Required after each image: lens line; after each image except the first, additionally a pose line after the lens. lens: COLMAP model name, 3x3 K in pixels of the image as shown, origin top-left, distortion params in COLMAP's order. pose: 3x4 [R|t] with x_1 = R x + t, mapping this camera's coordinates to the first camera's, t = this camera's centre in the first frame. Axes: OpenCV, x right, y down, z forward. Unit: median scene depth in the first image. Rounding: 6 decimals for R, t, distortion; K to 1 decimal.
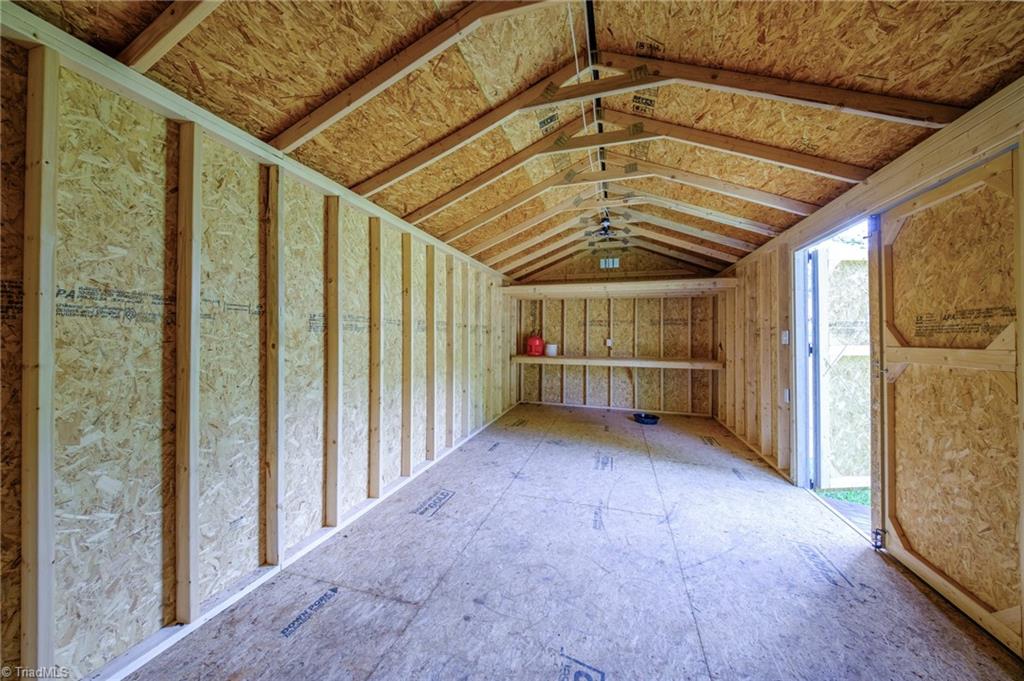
lens RADIAL K [[346.6, 0, 518.1], [0, 346.6, 334.7], [0, 0, 1]] dist [0.038976, -0.019225]
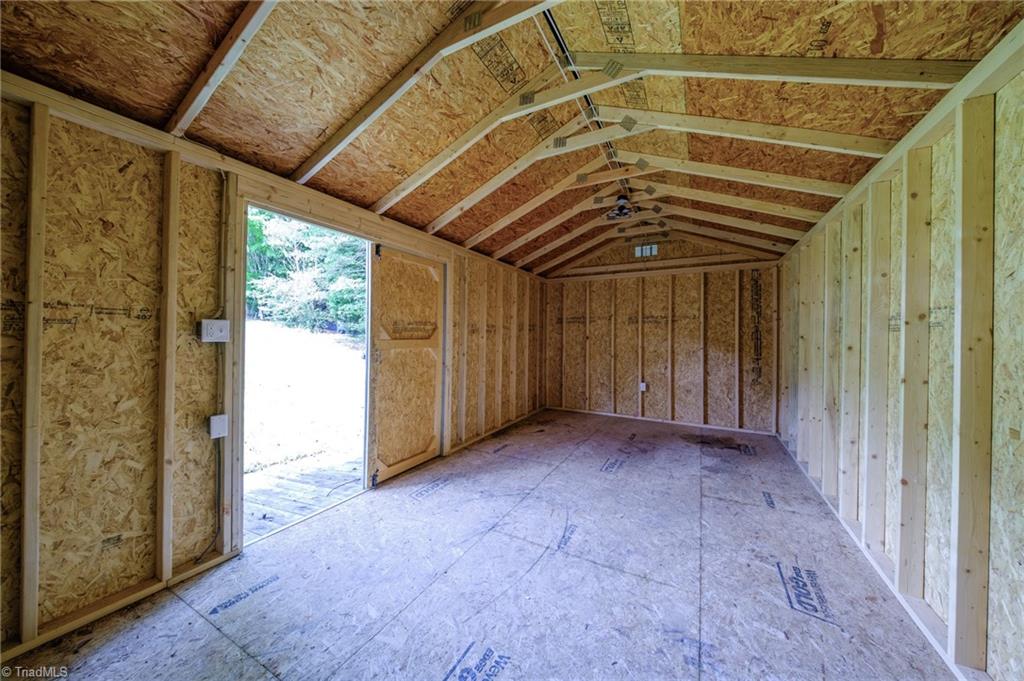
lens RADIAL K [[346.6, 0, 518.1], [0, 346.6, 334.7], [0, 0, 1]] dist [0.038976, -0.019225]
pose [[-0.979424, -0.013615, 0.201351, 0.228915], [-0.015929, 0.999824, -0.009879, 0.018959], [-0.201182, -0.012883, -0.979469, 2.499185]]
